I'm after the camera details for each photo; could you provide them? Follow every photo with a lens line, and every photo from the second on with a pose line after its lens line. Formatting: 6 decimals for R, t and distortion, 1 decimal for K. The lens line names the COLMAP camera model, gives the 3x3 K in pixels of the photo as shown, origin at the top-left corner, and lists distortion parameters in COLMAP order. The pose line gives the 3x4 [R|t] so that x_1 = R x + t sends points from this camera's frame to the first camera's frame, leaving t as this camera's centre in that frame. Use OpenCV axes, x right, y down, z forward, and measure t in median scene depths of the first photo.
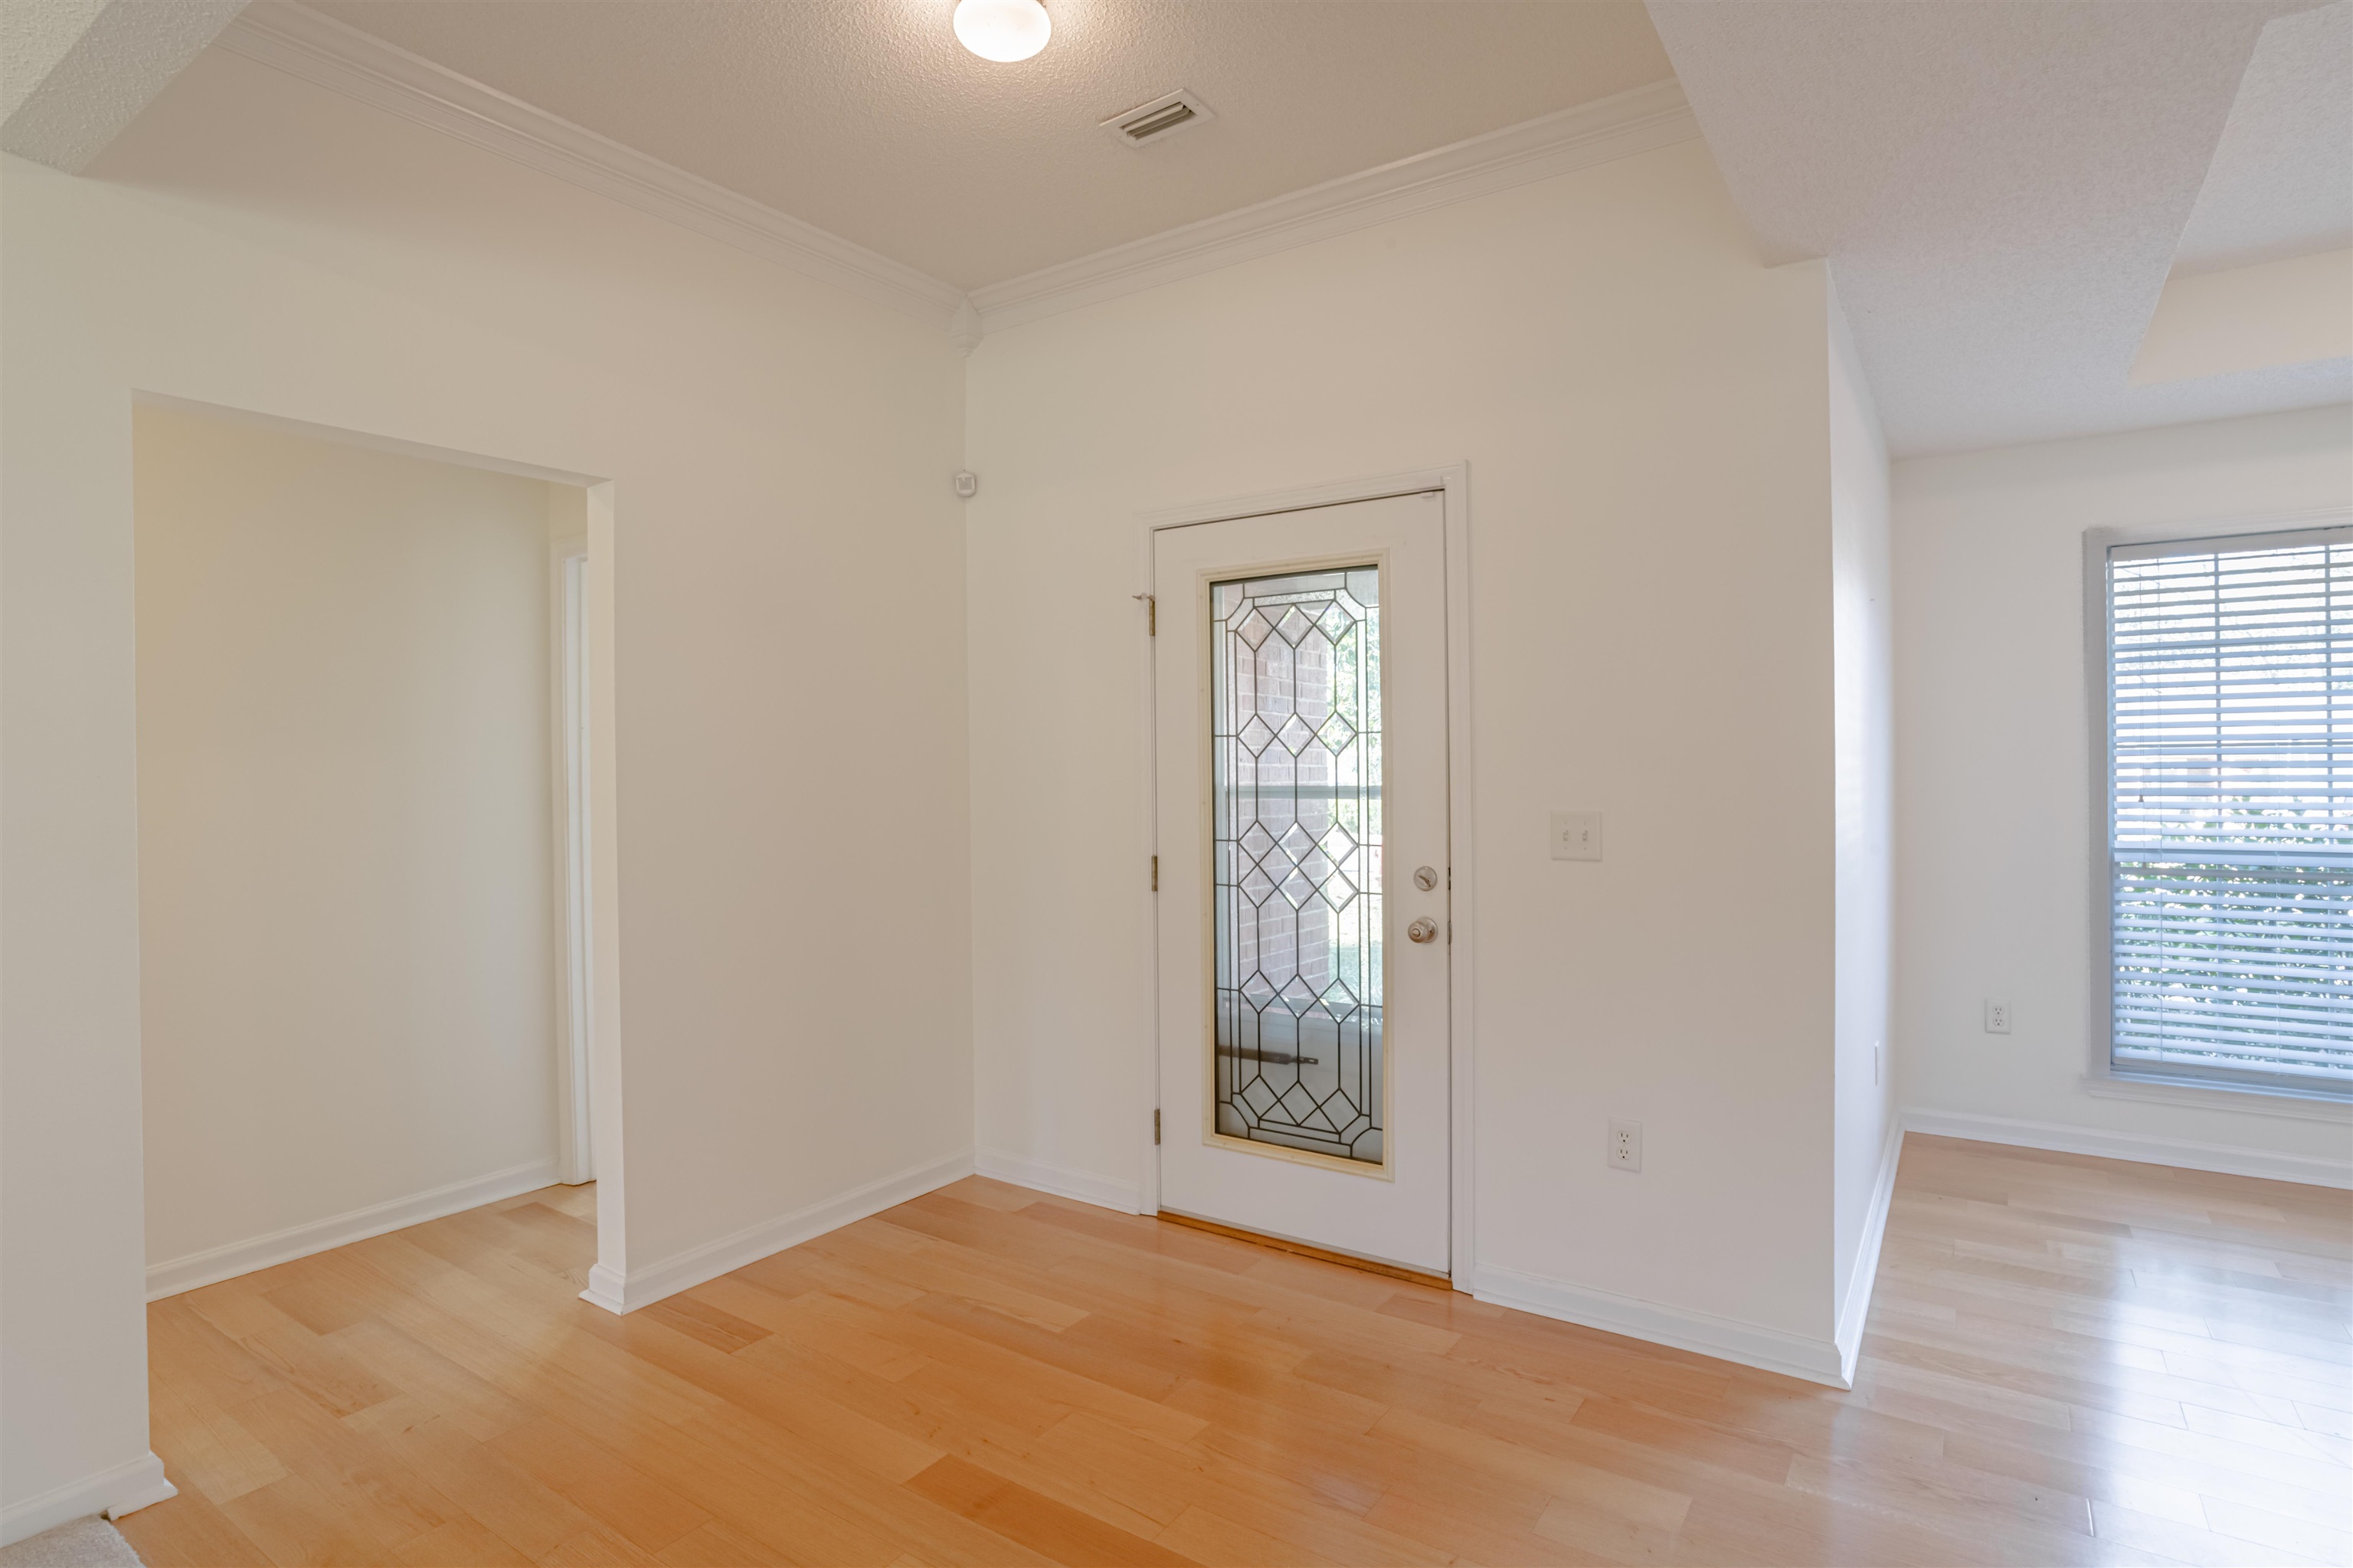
lens RADIAL K [[1230.5, 0, 1175.5], [0, 1230.5, 770.7], [0, 0, 1]] dist [-0.028009, 0.002071]
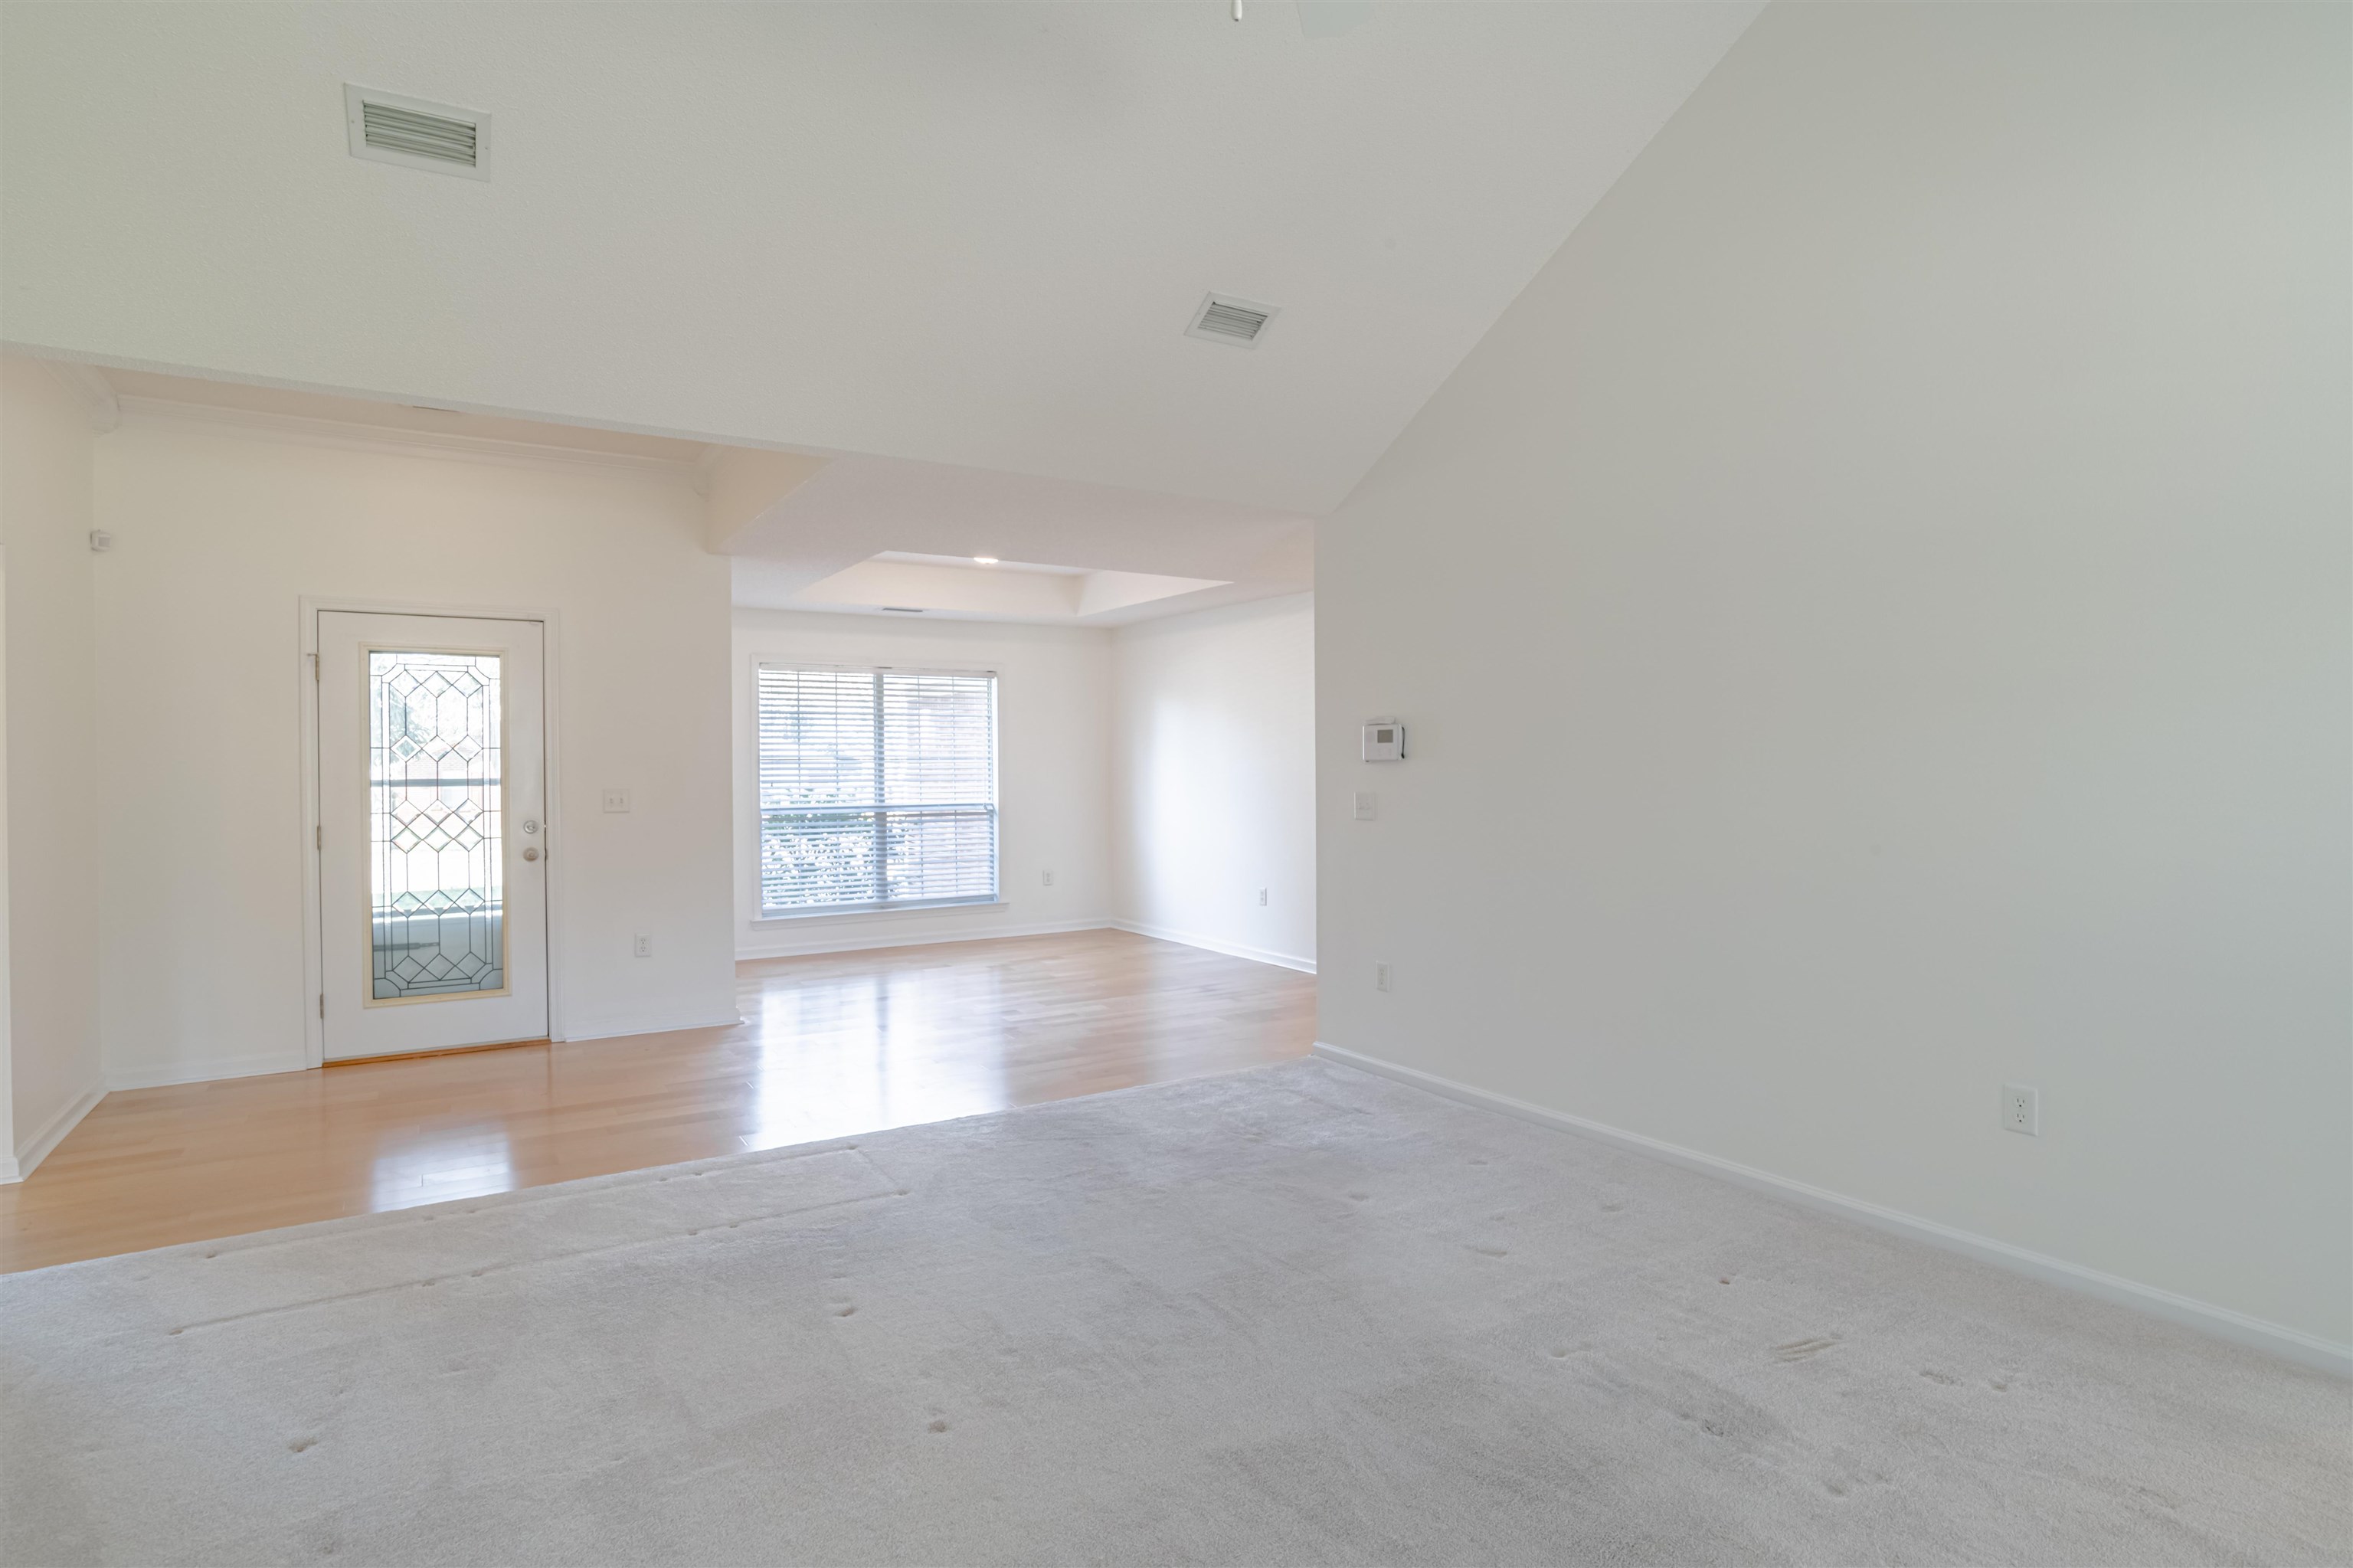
lens RADIAL K [[1230.5, 0, 1175.5], [0, 1230.5, 770.7], [0, 0, 1]] dist [-0.028009, 0.002071]
pose [[0.391500, 0.005065, 0.920164, -1.023110], [0.006283, 0.999947, -0.008177, 0.020837], [-0.920157, 0.008983, 0.391447, -0.576765]]
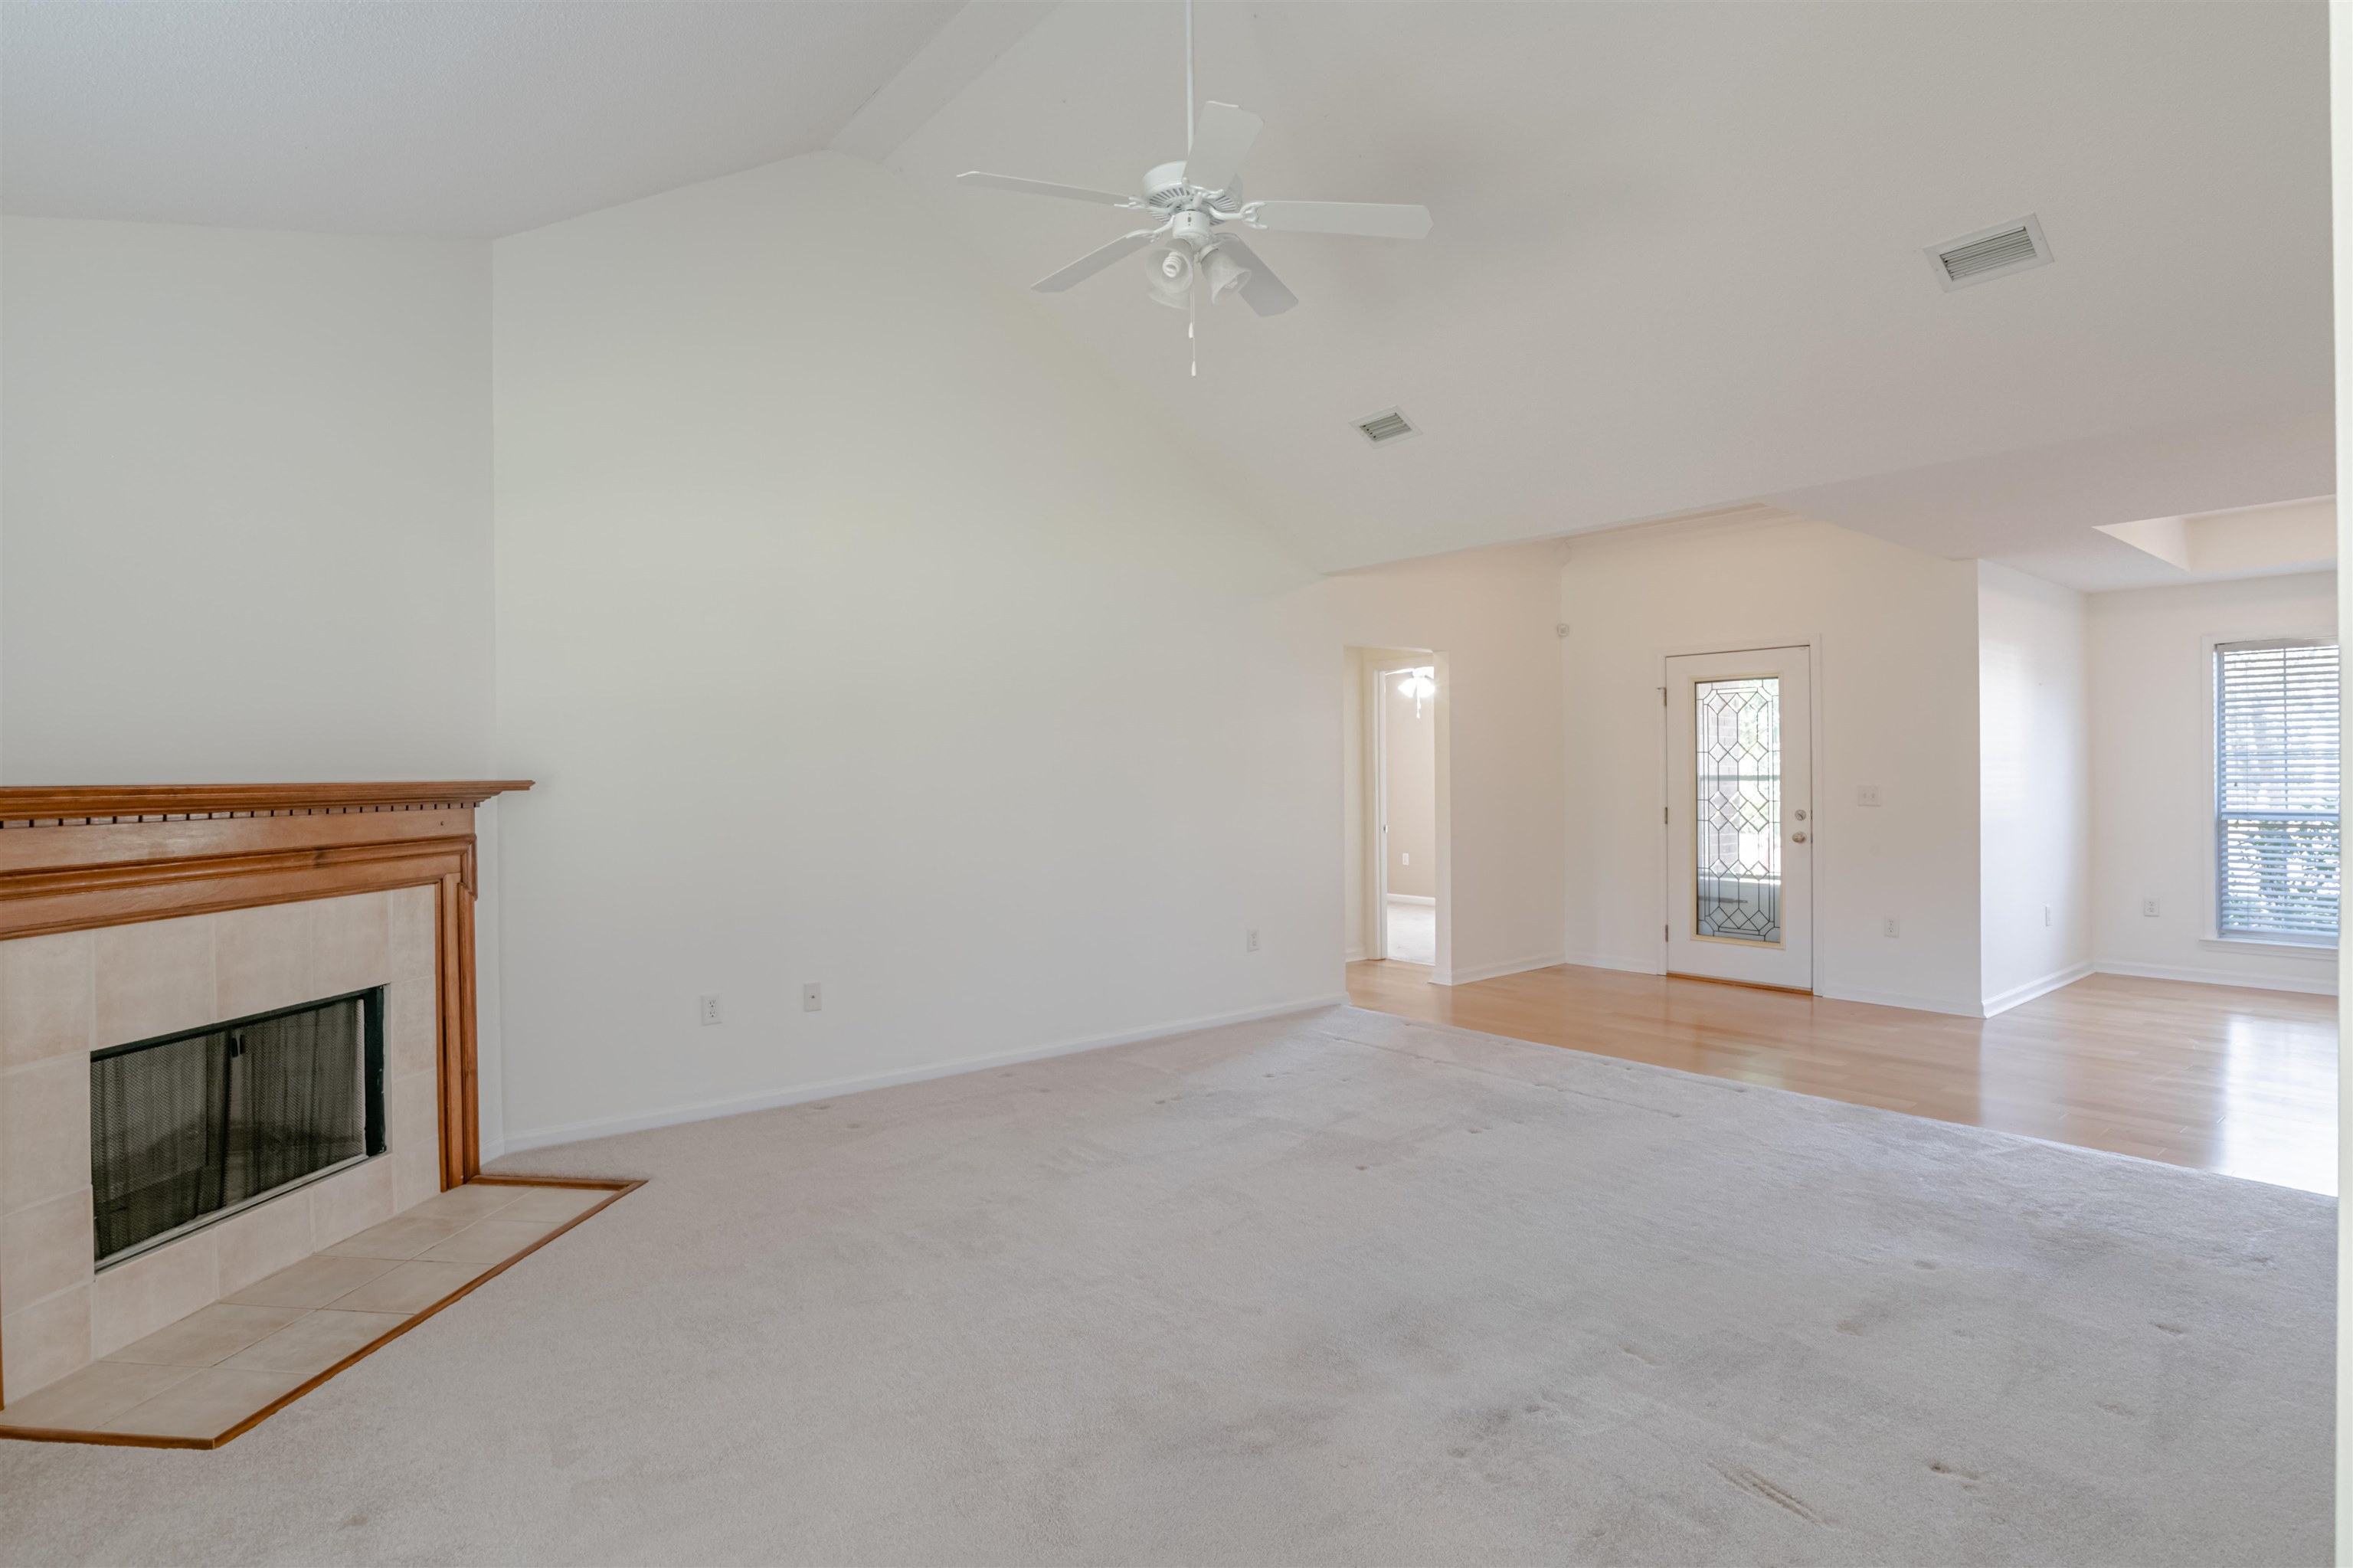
lens RADIAL K [[1230.5, 0, 1175.5], [0, 1230.5, 770.7], [0, 0, 1]] dist [-0.028009, 0.002071]
pose [[0.956670, 0.003187, -0.291156, -0.225836], [-0.004576, 0.999981, -0.004089, 0.017847], [0.291137, 0.005244, 0.956667, -1.378829]]
